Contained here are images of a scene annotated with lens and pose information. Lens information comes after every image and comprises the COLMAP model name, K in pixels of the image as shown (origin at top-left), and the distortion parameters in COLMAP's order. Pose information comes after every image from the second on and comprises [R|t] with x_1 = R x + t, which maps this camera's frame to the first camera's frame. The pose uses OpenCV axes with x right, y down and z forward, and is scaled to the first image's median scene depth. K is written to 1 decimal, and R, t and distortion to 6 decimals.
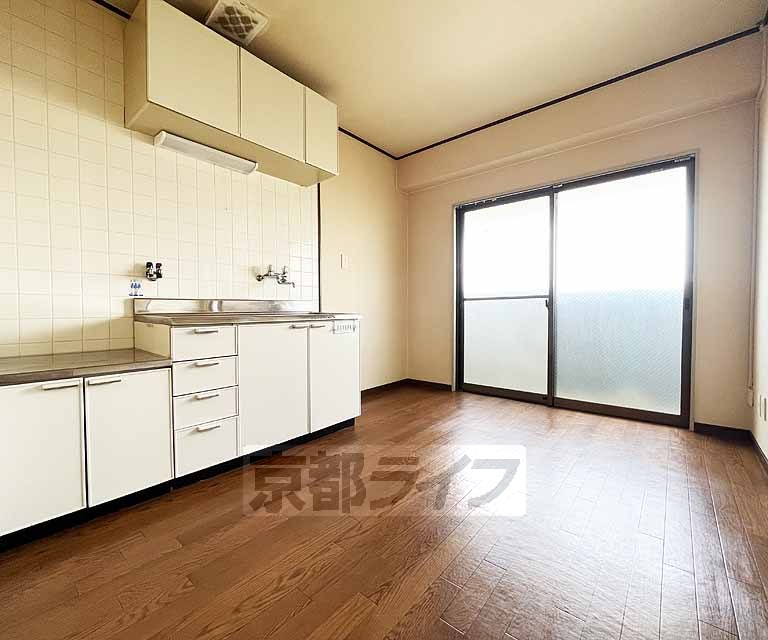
lens RADIAL K [[344.4, 0, 371.1], [0, 344.4, 321.4], [0, 0, 1]] dist [-0.008820, -0.000608]
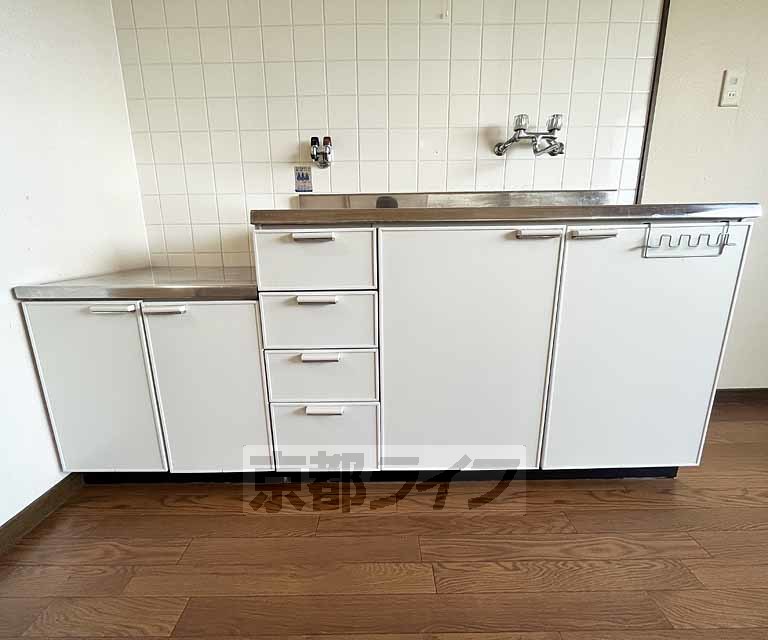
lens RADIAL K [[344.4, 0, 380.1], [0, 344.4, 319.9], [0, 0, 1]] dist [-0.008820, -0.000608]
pose [[0.656182, 0.167564, -0.735763, -0.012810], [-0.016827, 0.978041, 0.207734, 0.033493], [0.754415, -0.123931, 0.644593, 0.615236]]
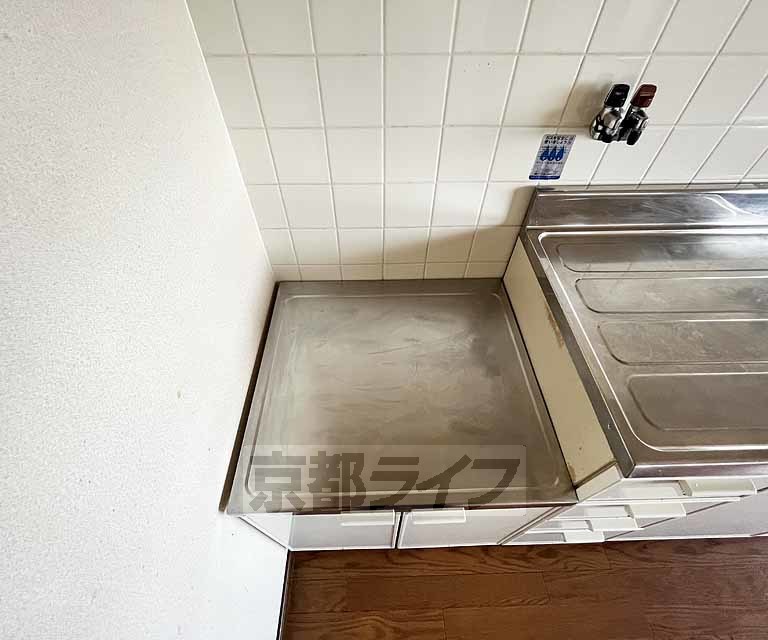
lens RADIAL K [[344.4, 0, 383.6], [0, 344.4, 320.0], [0, 0, 1]] dist [-0.008820, -0.000608]
pose [[0.677451, 0.569787, -0.465190, -0.523161], [-0.025230, 0.650051, 0.759472, -0.259752], [0.735135, -0.502769, 0.454753, 0.591844]]
